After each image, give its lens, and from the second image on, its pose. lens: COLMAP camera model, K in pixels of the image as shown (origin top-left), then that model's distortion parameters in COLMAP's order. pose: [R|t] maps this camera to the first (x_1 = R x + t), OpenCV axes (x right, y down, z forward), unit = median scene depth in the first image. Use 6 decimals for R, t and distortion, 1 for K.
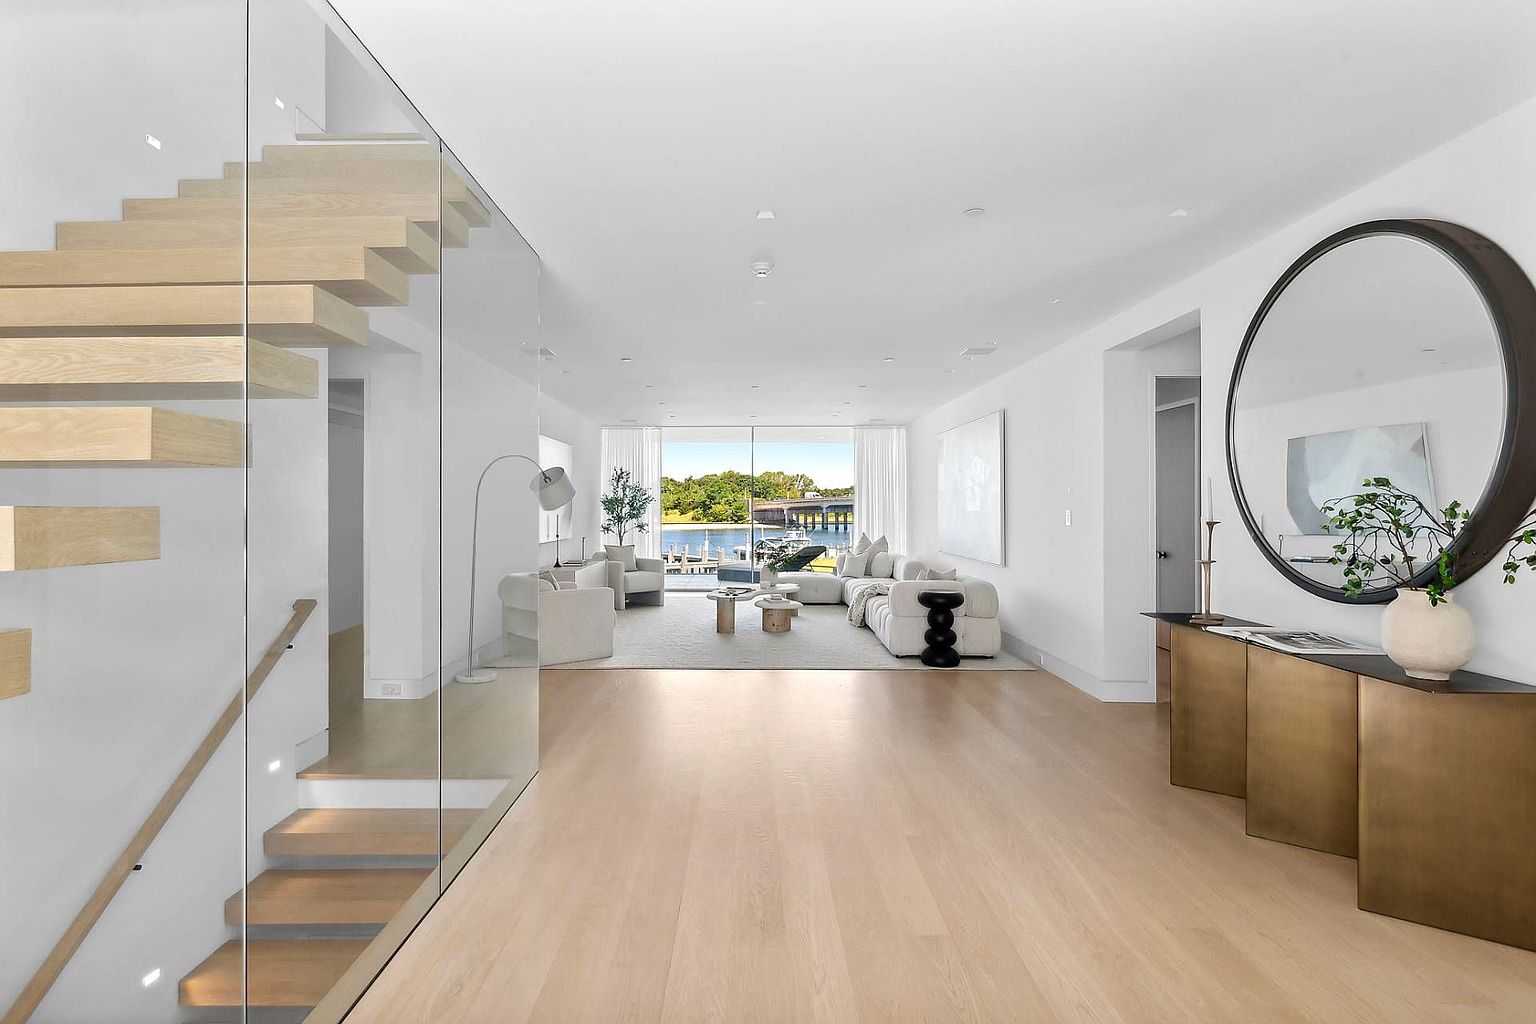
lens RADIAL K [[923.6, 0, 770.7], [0, 923.6, 506.4], [0, 0, 1]] dist [-0.002695, 0.002540]
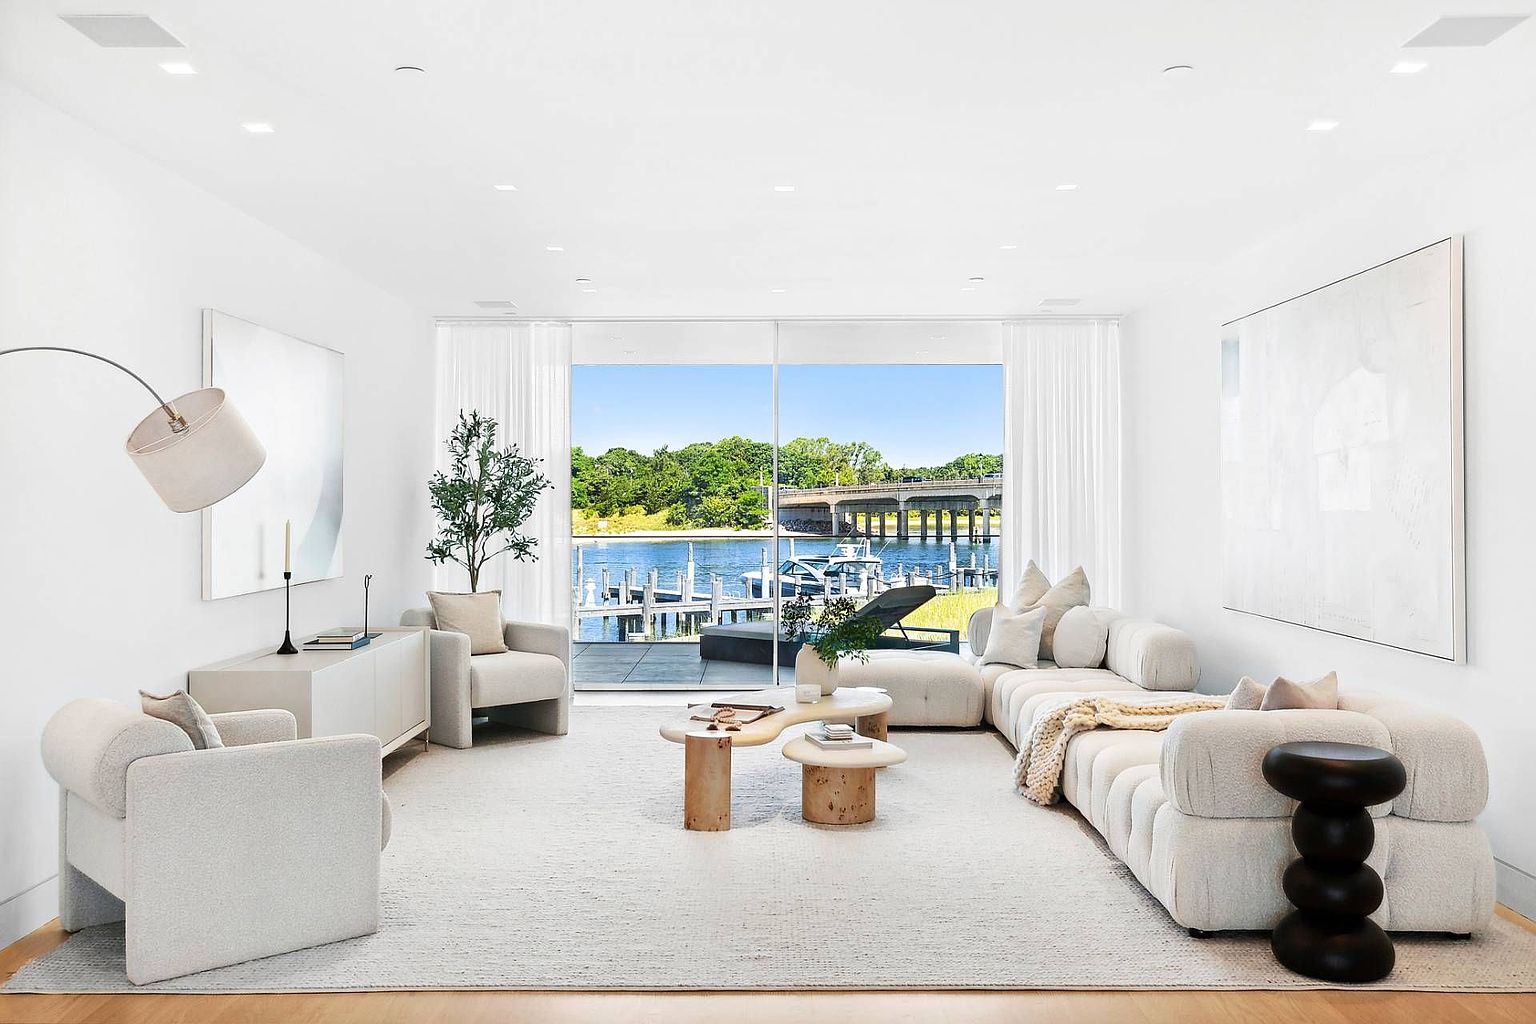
lens RADIAL K [[923.6, 0, 770.7], [0, 923.6, 506.4], [0, 0, 1]] dist [-0.002695, 0.002540]
pose [[0.999778, -0.001027, -0.021041, -0.012675], [0.001212, 0.999961, 0.008770, -0.000897], [0.021031, -0.008794, 0.999740, 0.558196]]
